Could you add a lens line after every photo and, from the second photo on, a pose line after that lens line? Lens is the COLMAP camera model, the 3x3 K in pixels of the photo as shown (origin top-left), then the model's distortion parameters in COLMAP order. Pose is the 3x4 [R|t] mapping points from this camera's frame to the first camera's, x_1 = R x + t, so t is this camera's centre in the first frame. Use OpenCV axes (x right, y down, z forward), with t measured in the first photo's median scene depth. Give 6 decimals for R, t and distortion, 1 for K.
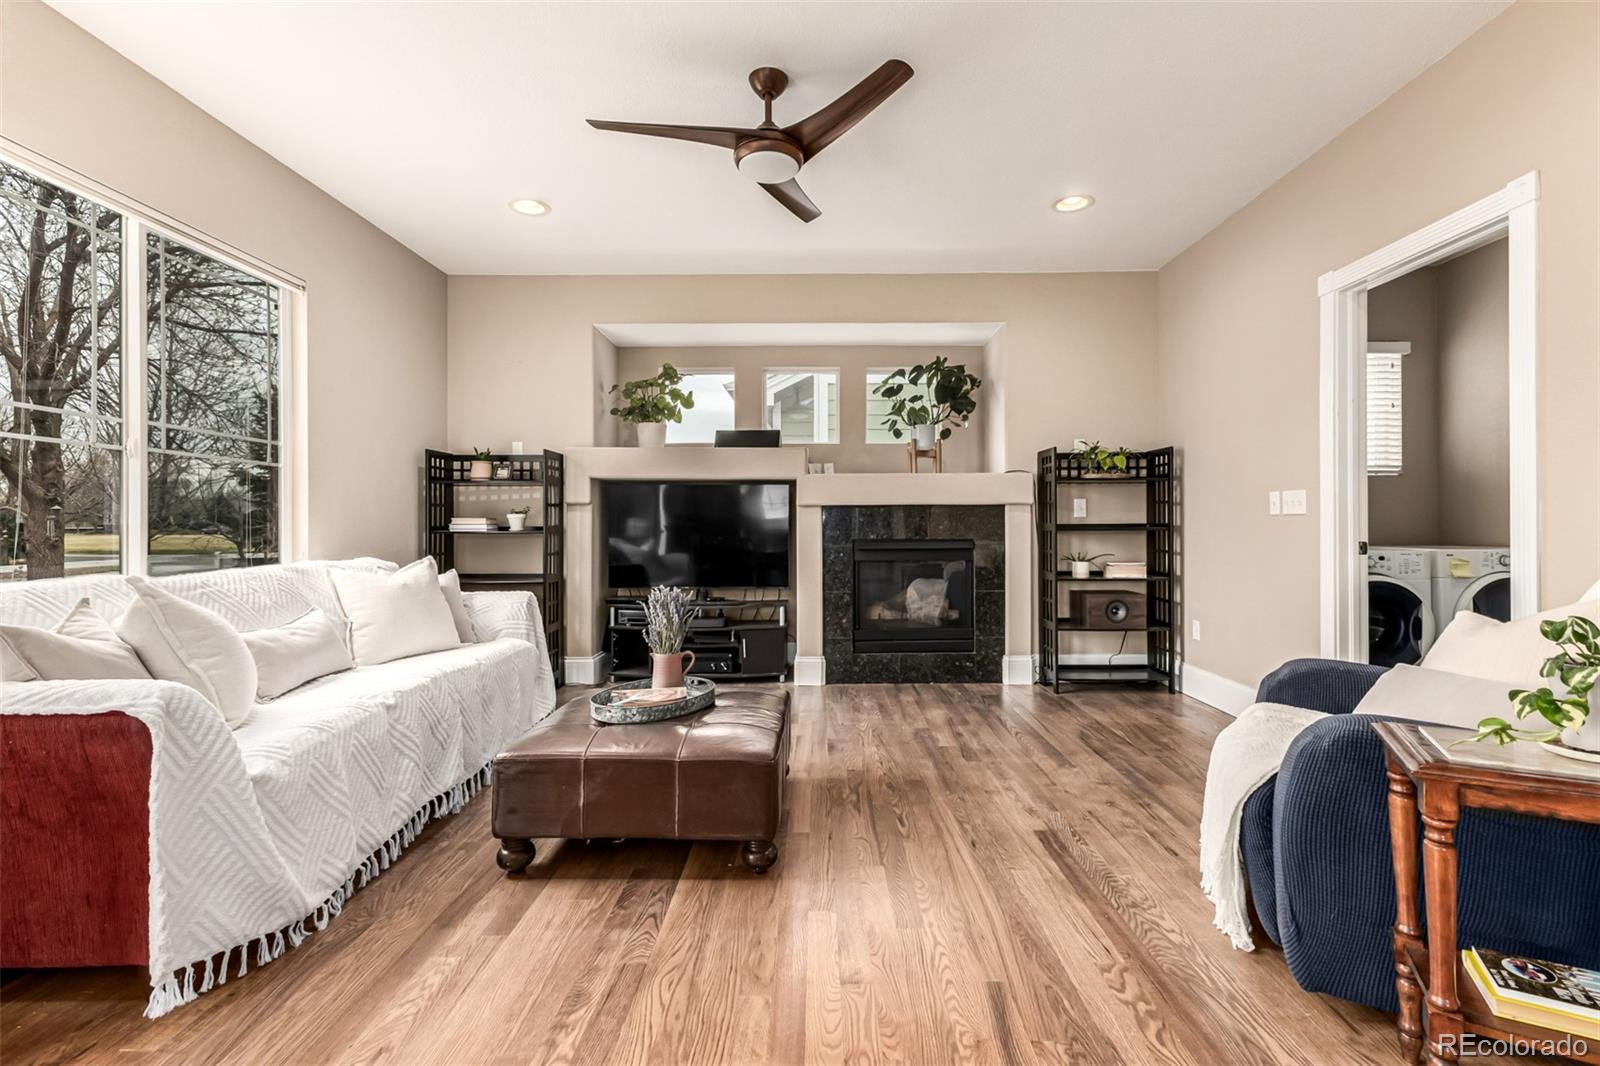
lens RADIAL K [[696.1, 0, 826.9], [0, 696.1, 523.9], [0, 0, 1]] dist [0.010497, -0.002915]
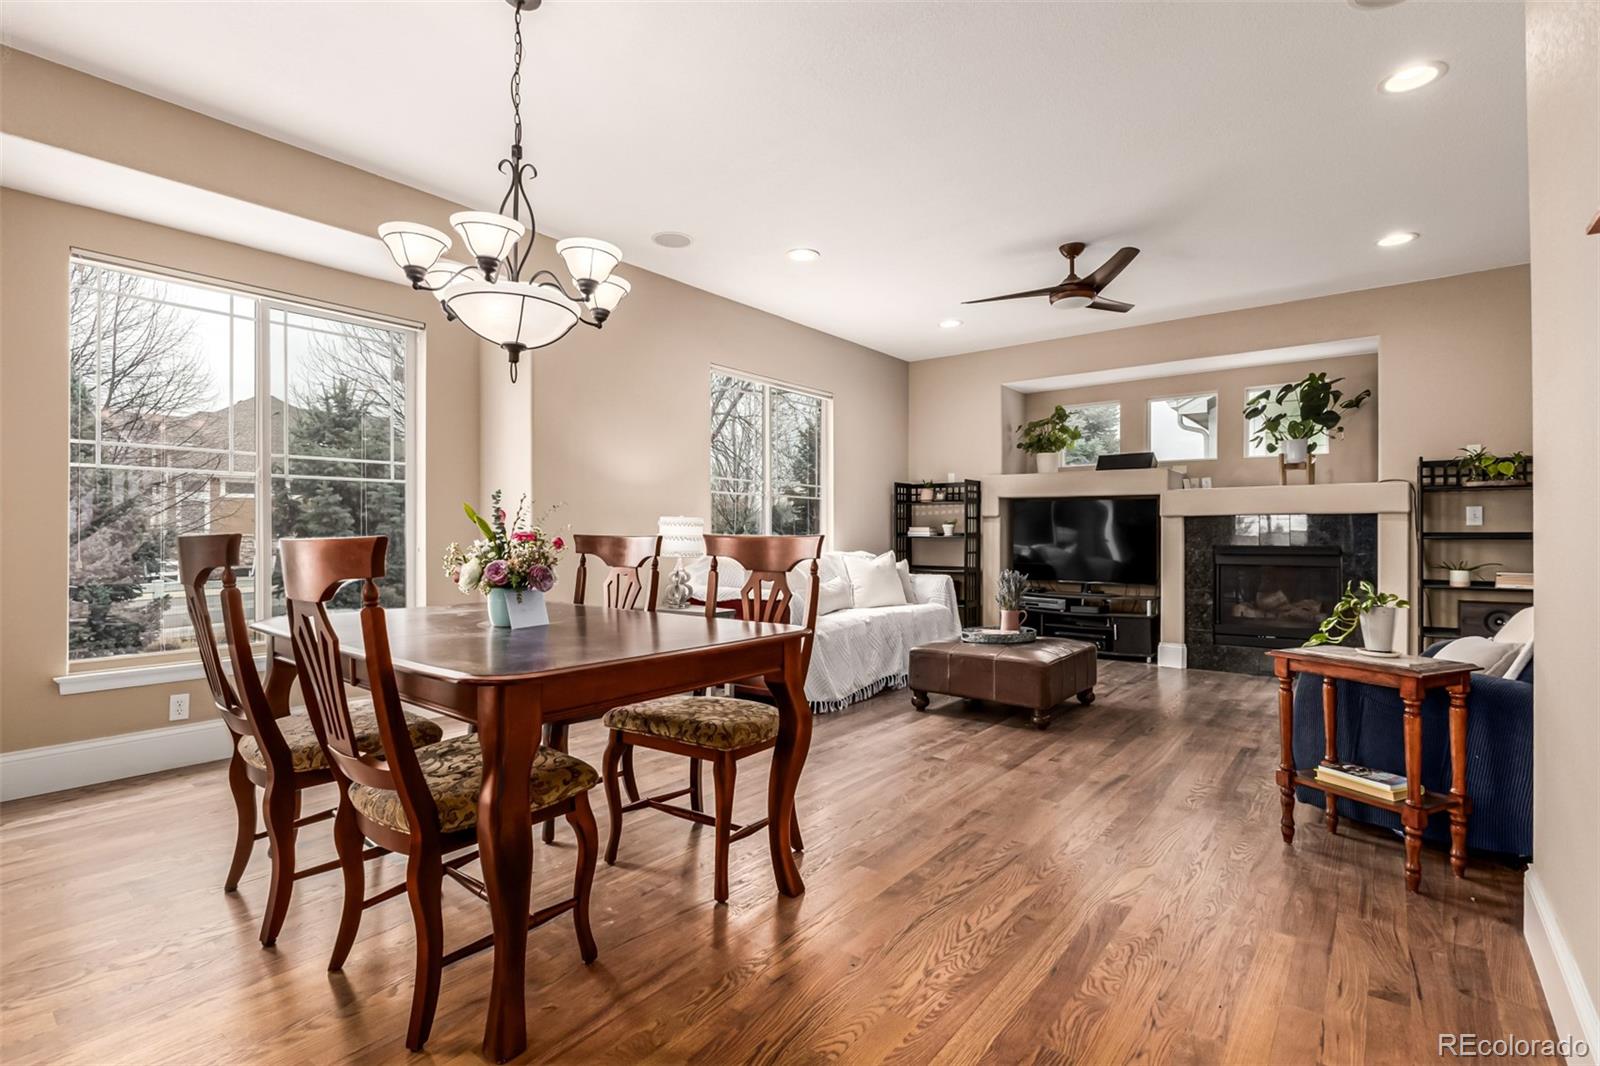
lens RADIAL K [[749.8, 0, 788.7], [0, 749.8, 535.4], [0, 0, 1]] dist [-0.011630, 0.001769]
pose [[0.769628, 0.005259, -0.638470, 0.473421], [-0.000223, 0.999968, 0.007969, -0.006133], [0.638492, -0.005991, 0.769605, -0.660169]]
